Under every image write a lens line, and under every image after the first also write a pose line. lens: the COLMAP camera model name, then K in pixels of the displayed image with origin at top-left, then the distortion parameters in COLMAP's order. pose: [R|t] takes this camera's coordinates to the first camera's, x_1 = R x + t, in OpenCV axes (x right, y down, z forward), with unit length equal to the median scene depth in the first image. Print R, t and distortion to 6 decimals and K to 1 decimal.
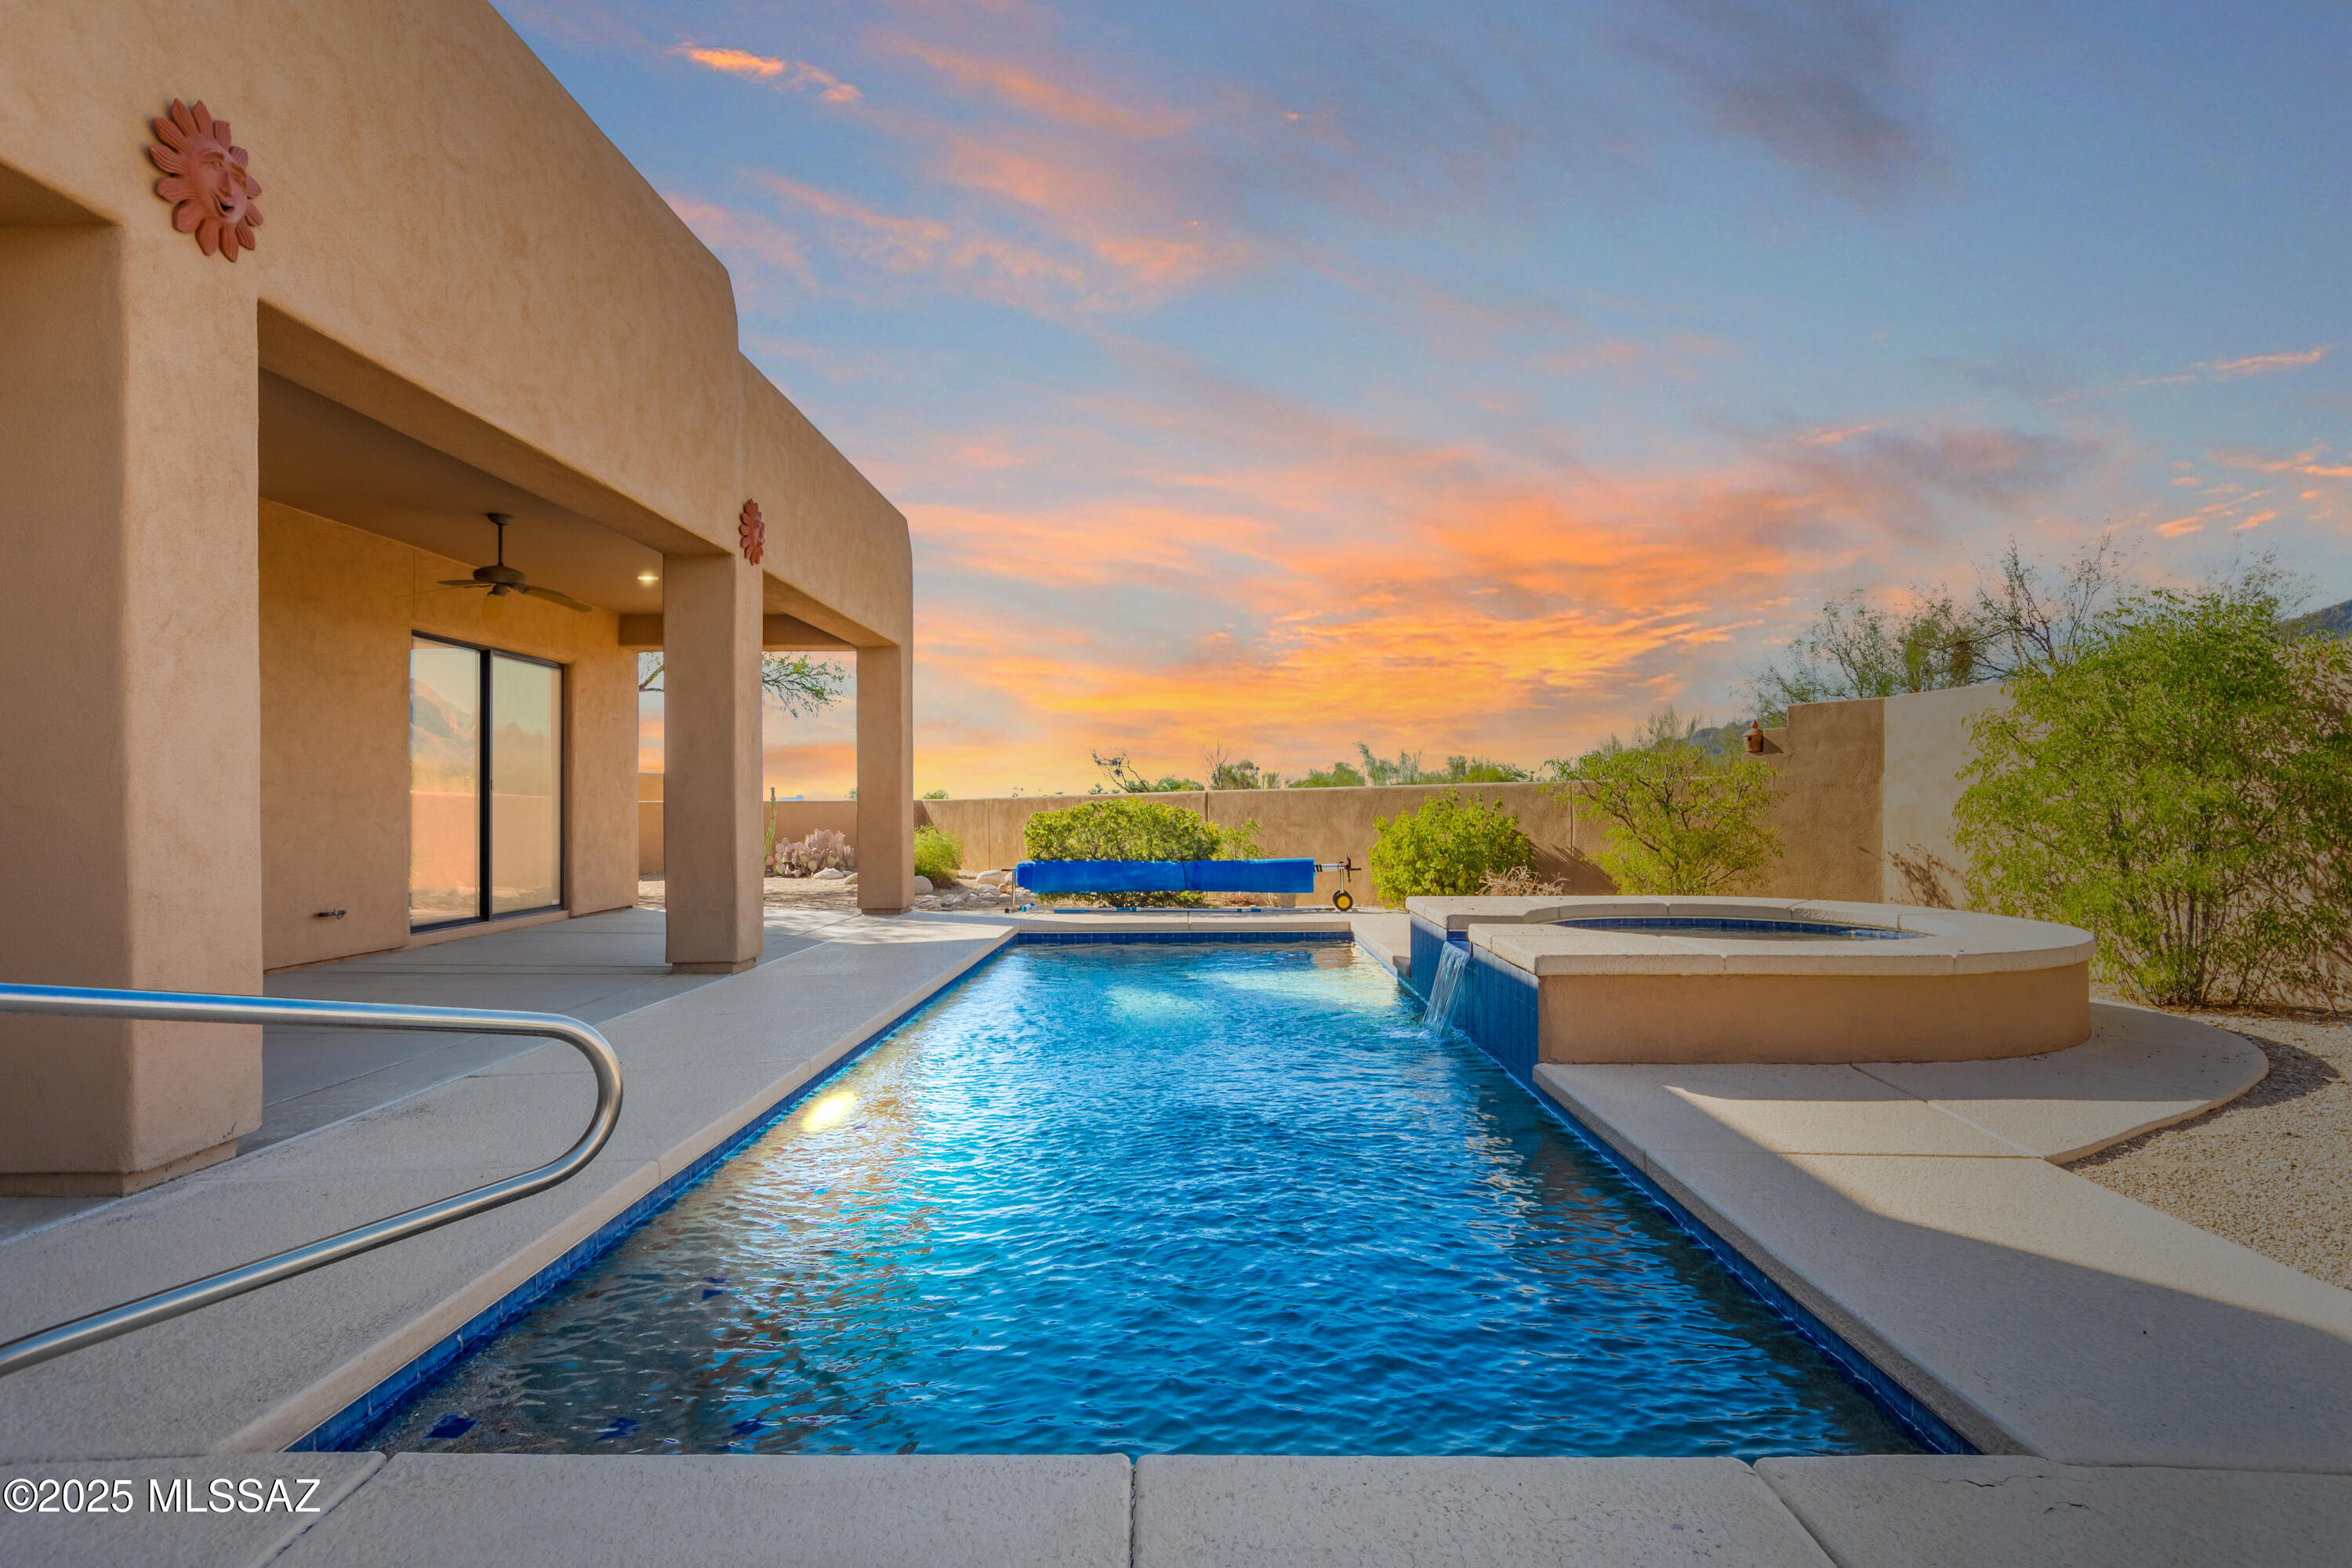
lens RADIAL K [[1175.0, 0, 1186.0], [0, 1175.0, 796.9], [0, 0, 1]] dist [-0.000292, -0.001122]
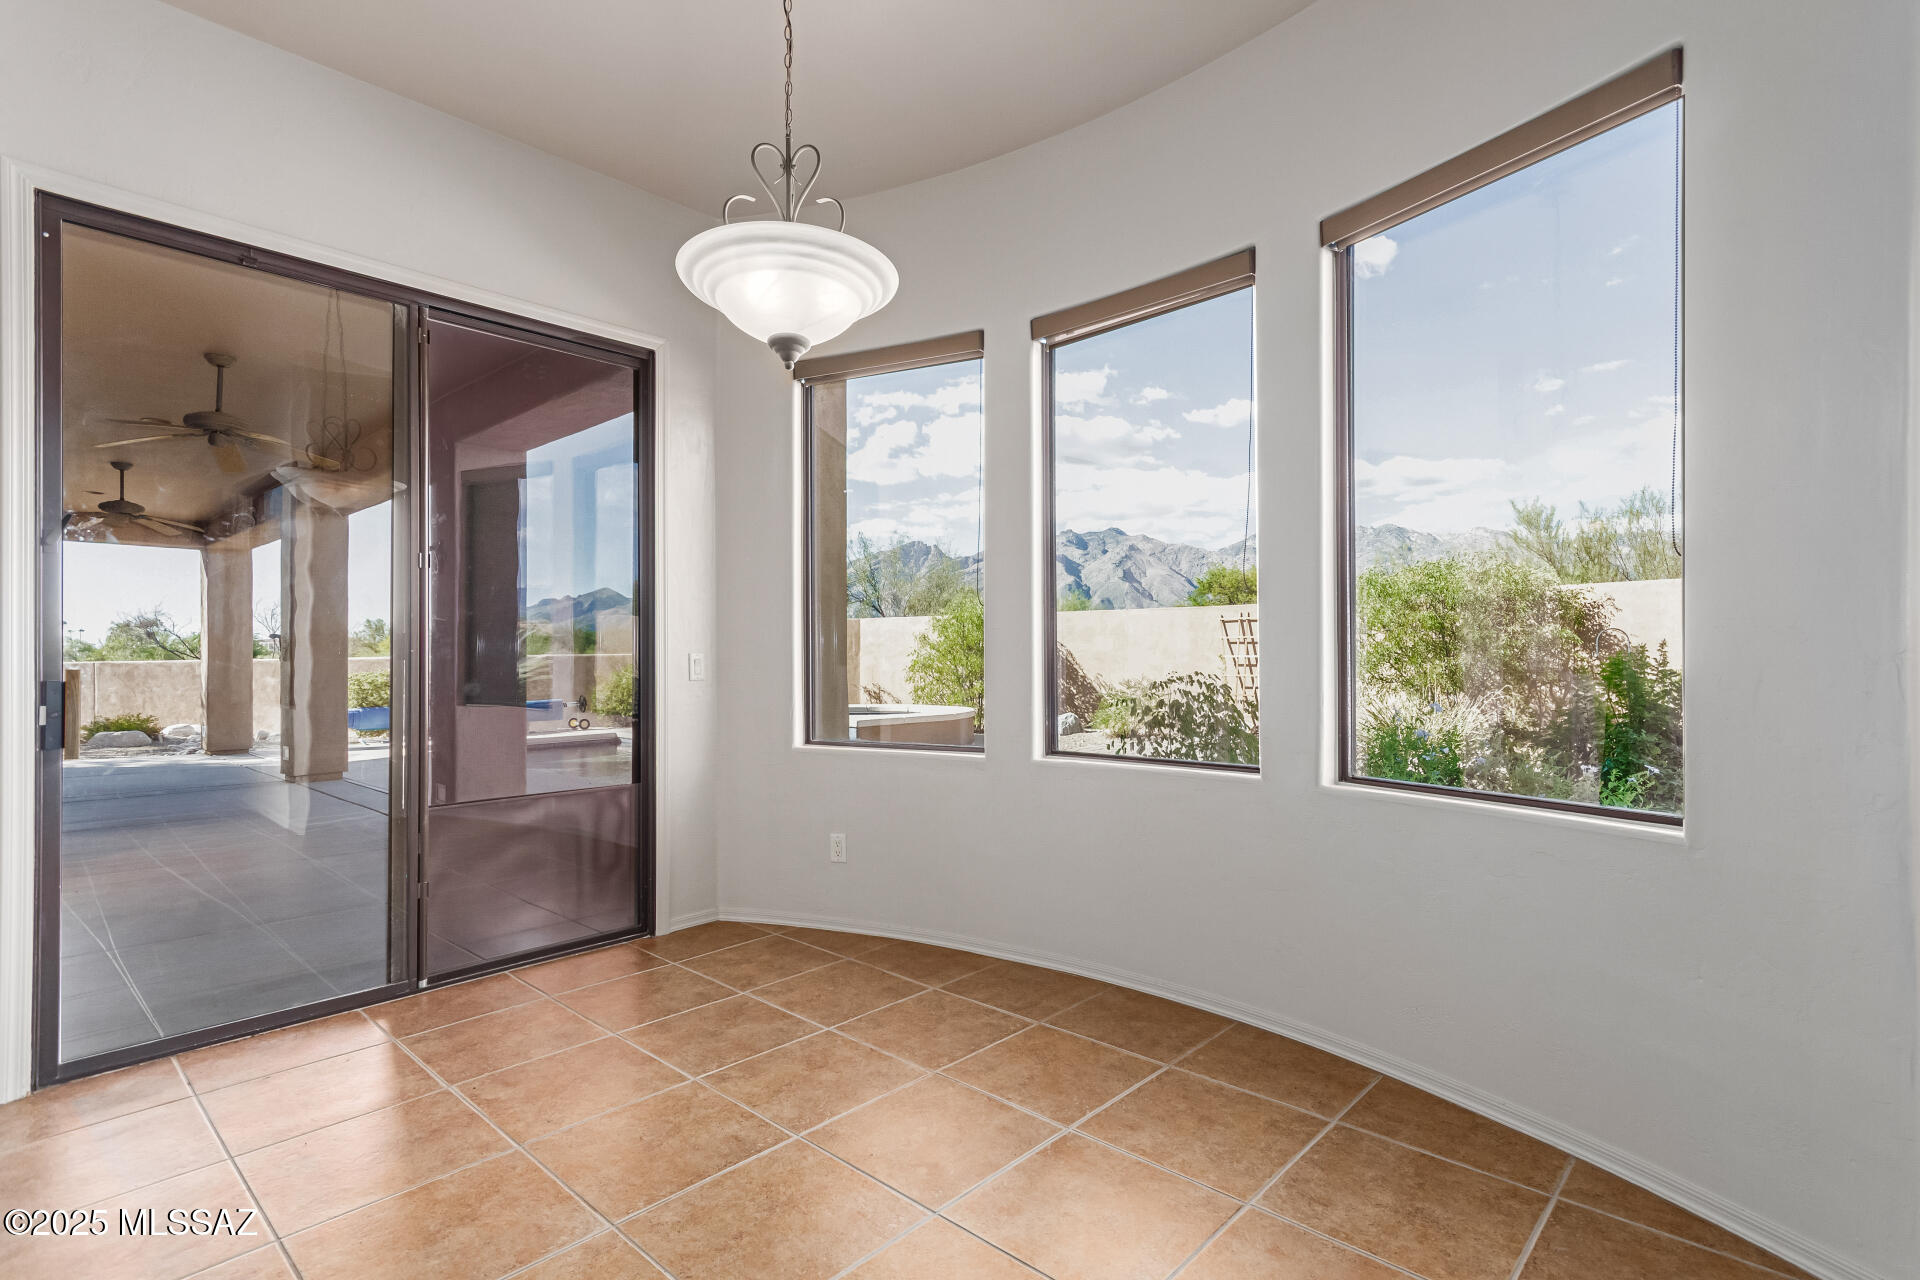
lens RADIAL K [[892.6, 0, 950.4], [0, 892.6, 643.1], [0, 0, 1]] dist [0.000393, 0.003082]
pose [[0.679552, 0.007070, 0.733593, -0.445768], [-0.001657, 0.999966, -0.008102, -0.017572], [-0.733625, 0.004290, 0.679541, -0.253025]]
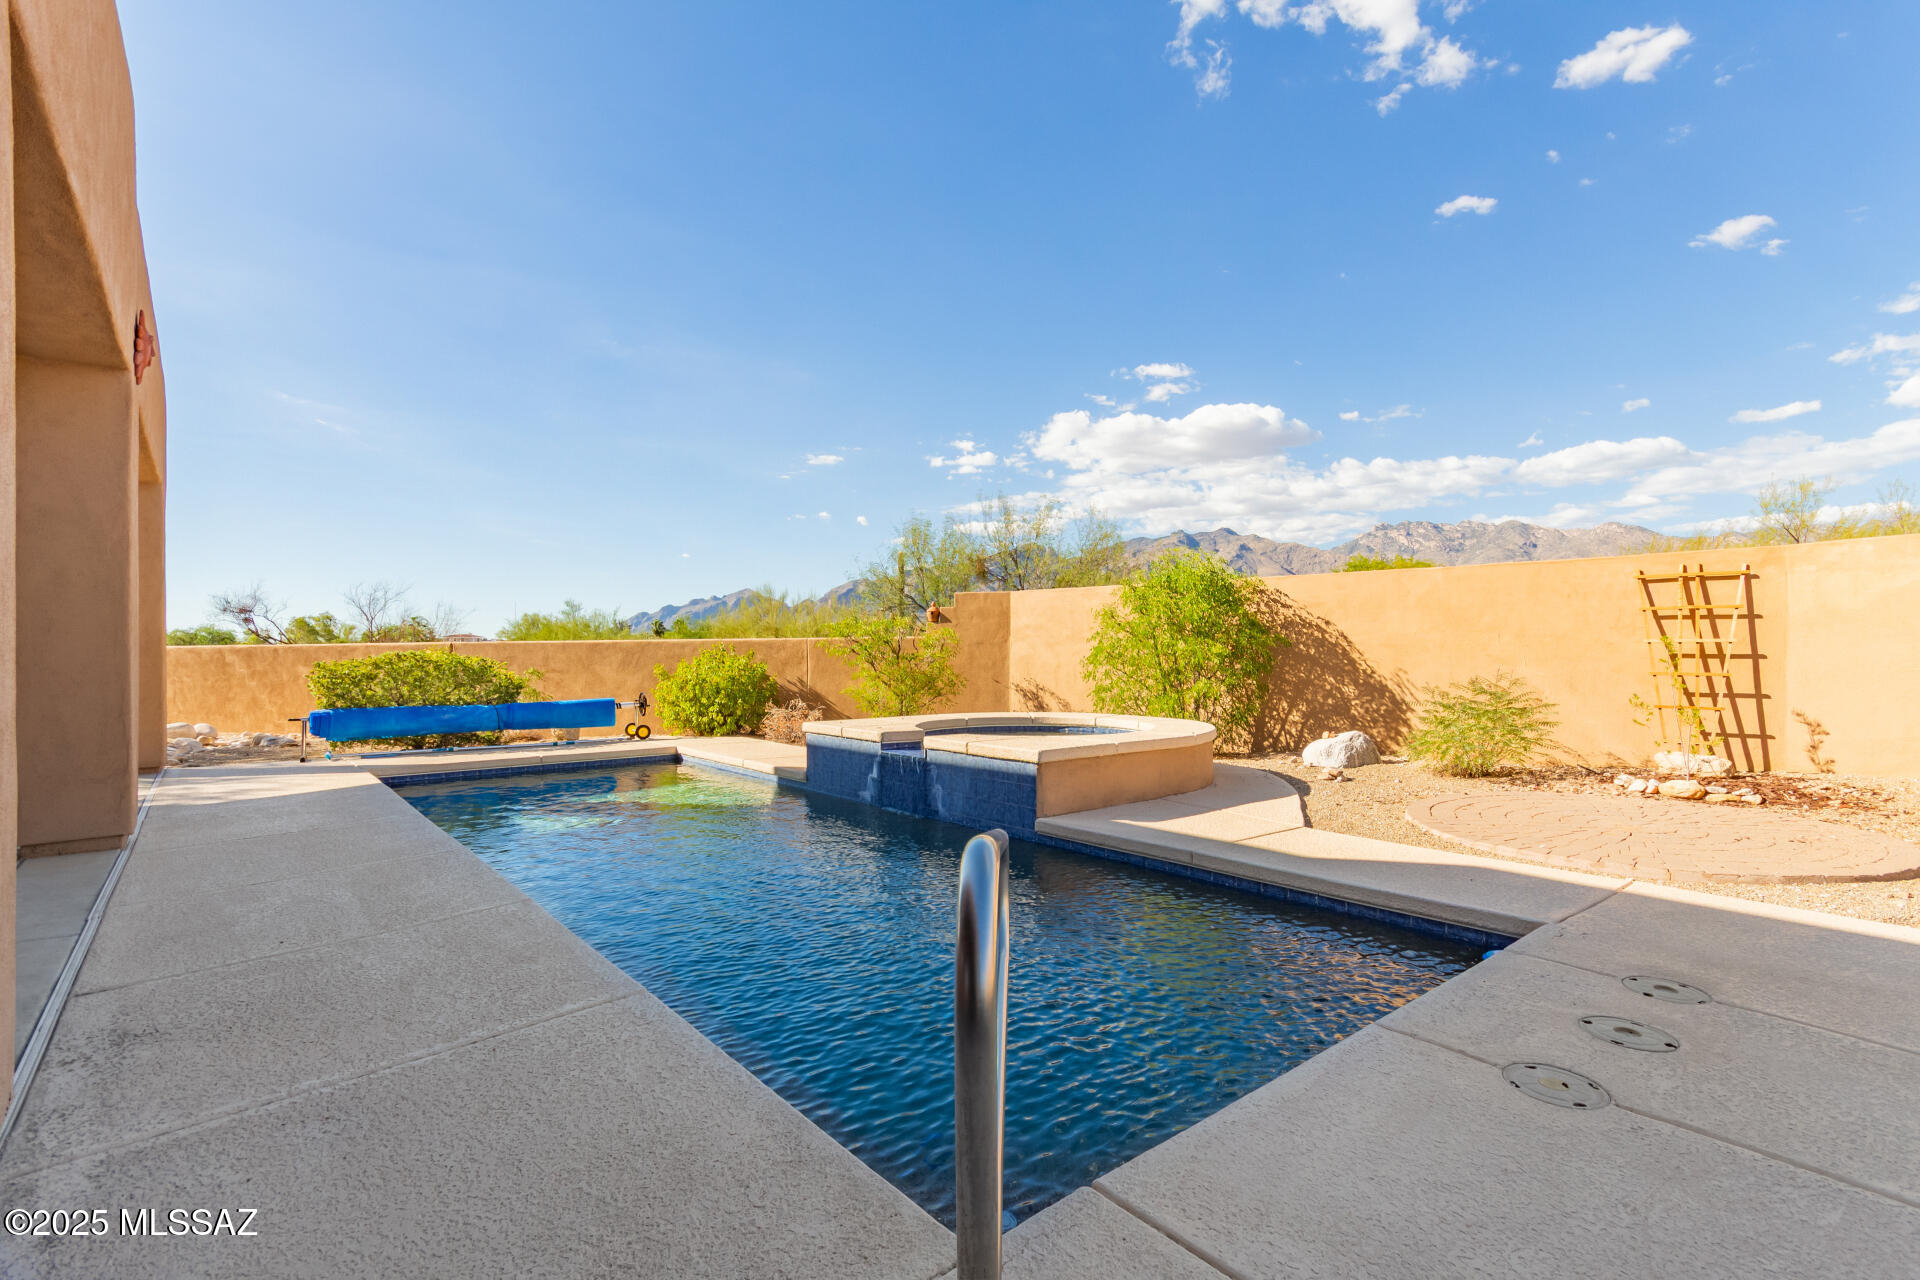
lens RADIAL K [[892.6, 0, 963.3], [0, 892.6, 643.2], [0, 0, 1]] dist [0.000393, 0.003082]
pose [[0.760914, 0.008953, 0.648791, -0.222573], [-0.006344, 0.999960, -0.006358, -0.001630], [-0.648822, 0.000722, 0.760940, 0.054514]]
